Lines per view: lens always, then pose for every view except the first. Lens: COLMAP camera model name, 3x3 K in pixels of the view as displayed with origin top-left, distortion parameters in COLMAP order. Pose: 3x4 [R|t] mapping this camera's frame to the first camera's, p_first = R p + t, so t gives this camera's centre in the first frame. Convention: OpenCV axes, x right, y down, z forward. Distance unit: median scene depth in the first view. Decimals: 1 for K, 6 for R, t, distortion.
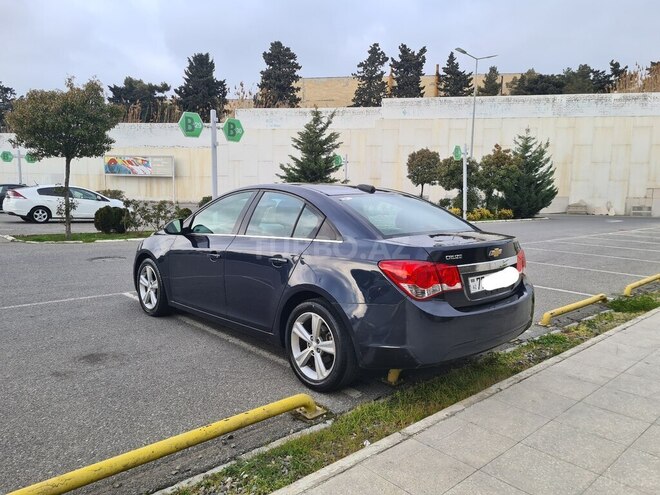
lens RADIAL K [[489.9, 0, 332.9], [0, 489.9, 249.7], [0, 0, 1]] dist [0.063241, -0.039540]
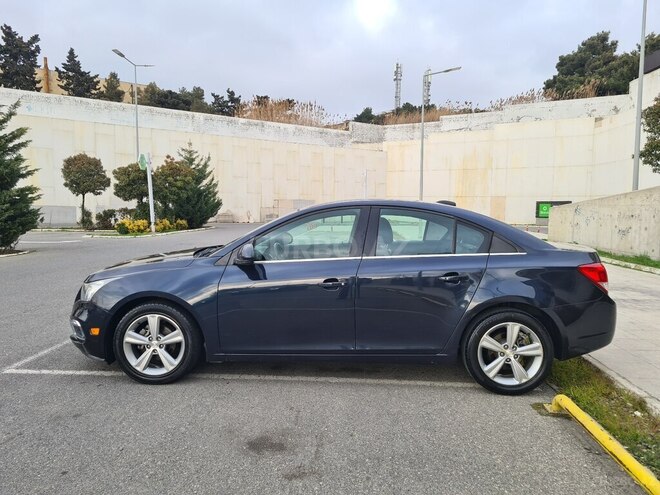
lens RADIAL K [[489.2, 0, 330.1], [0, 489.2, 245.2], [0, 0, 1]] dist [0.068458, -0.033385]
pose [[0.723426, -0.063762, 0.687451, -0.134601], [0.083192, 0.996522, 0.004884, -0.009674], [-0.685372, 0.053658, 0.726214, 0.061912]]
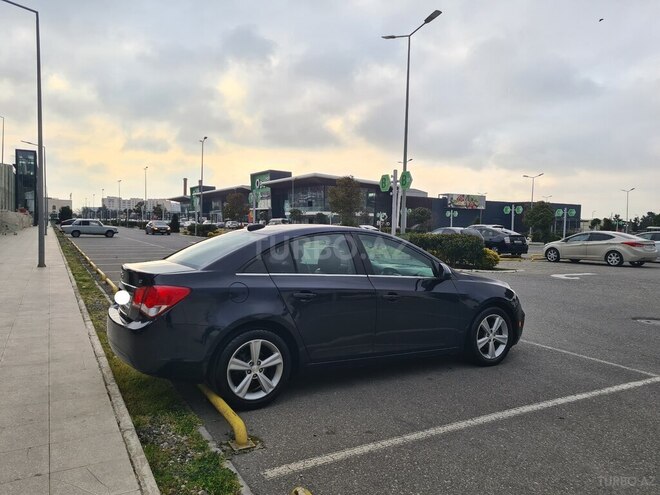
lens RADIAL K [[488.6, 0, 322.9], [0, 488.6, 245.7], [0, 0, 1]] dist [0.063560, -0.033147]
pose [[-0.236398, 0.018654, -0.971477, 0.178462], [-0.140924, 0.988586, 0.053275, -0.025918], [0.961383, 0.149498, -0.231071, 0.221626]]
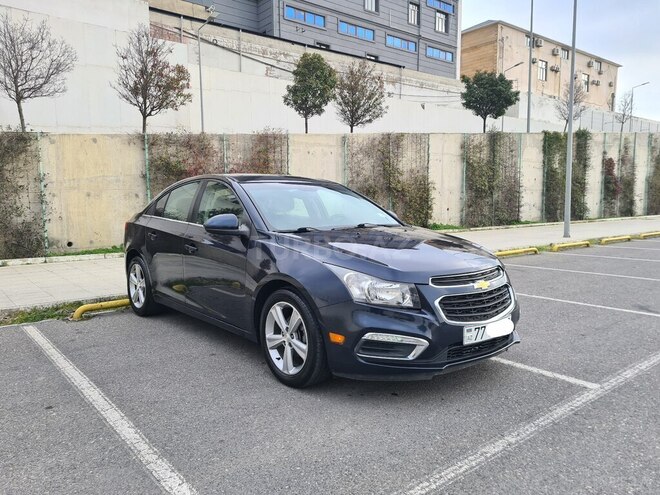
lens RADIAL K [[491.1, 0, 331.3], [0, 491.1, 246.6], [0, 0, 1]] dist [0.065193, -0.046209]
pose [[-0.998256, -0.017654, 0.056331, -0.045494], [-0.005304, 0.977199, 0.212257, -0.036520], [-0.058793, 0.211588, -0.975589, 0.358768]]
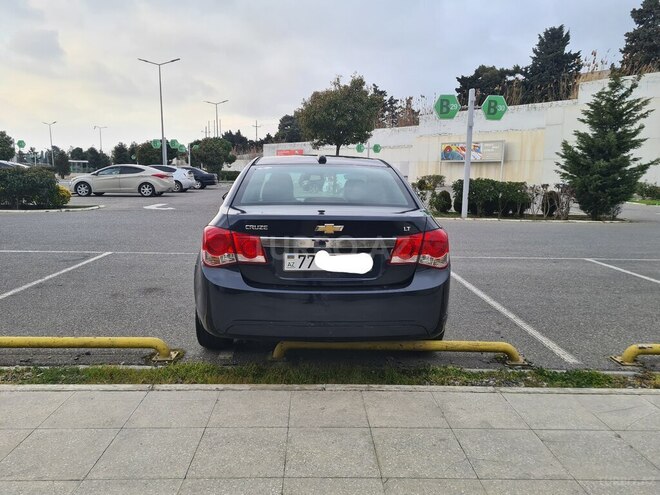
lens RADIAL K [[490.9, 0, 323.4], [0, 490.9, 243.0], [0, 0, 1]] dist [0.058847, -0.035783]
pose [[0.752738, 0.090569, -0.652060, 0.109820], [-0.081865, 0.995681, 0.043792, -0.000708], [0.653210, 0.020417, 0.756901, 0.044613]]
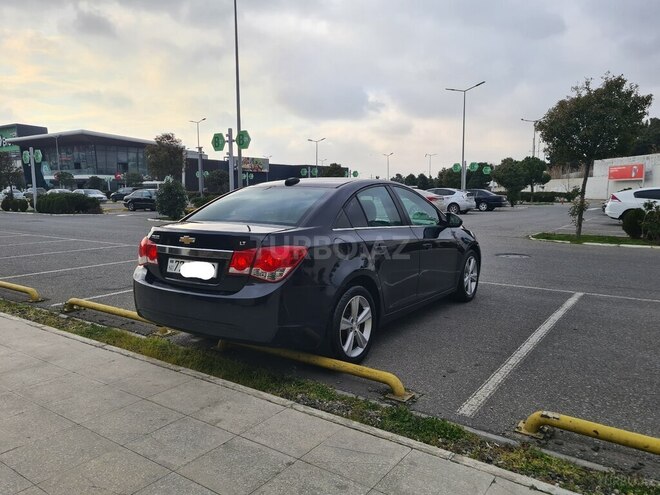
lens RADIAL K [[492.7, 0, 328.6], [0, 492.7, 249.7], [0, 0, 1]] dist [0.062552, -0.036650]
pose [[0.210212, 0.097827, -0.972749, 0.176736], [-0.110359, 0.990996, 0.075813, -0.010742], [0.971407, 0.091415, 0.219115, 0.133323]]
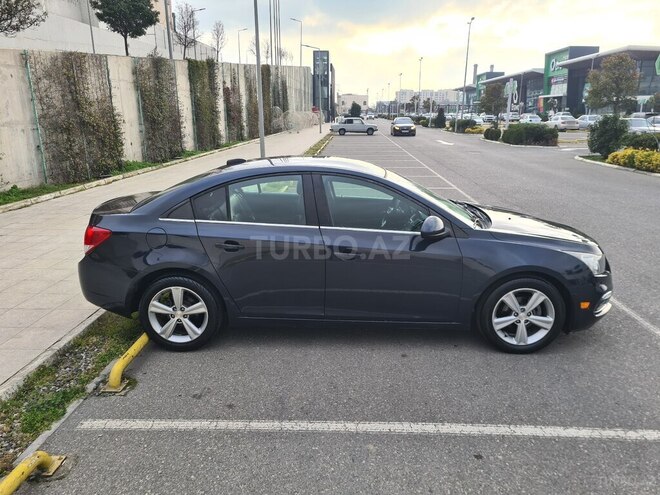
lens RADIAL K [[492.7, 0, 328.6], [0, 492.7, 249.7], [0, 0, 1]] dist [0.062552, -0.036650]
pose [[-0.708712, 0.170951, -0.684473, 0.108111], [-0.095004, 0.938236, 0.332698, -0.050474], [0.699072, 0.300815, -0.648698, 0.295313]]
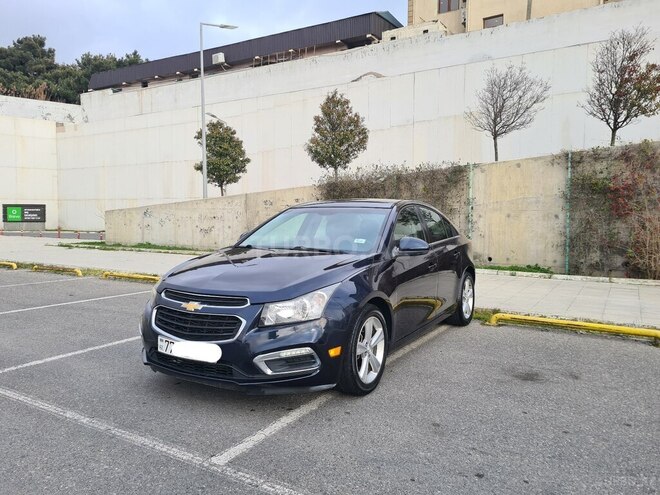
lens RADIAL K [[490.6, 0, 323.9], [0, 490.6, 243.9], [0, 0, 1]] dist [0.064381, -0.043148]
pose [[-0.273222, -0.072150, 0.959241, -0.196826], [0.099312, 0.989739, 0.102731, -0.027619], [-0.956811, 0.123333, -0.263253, 0.245283]]
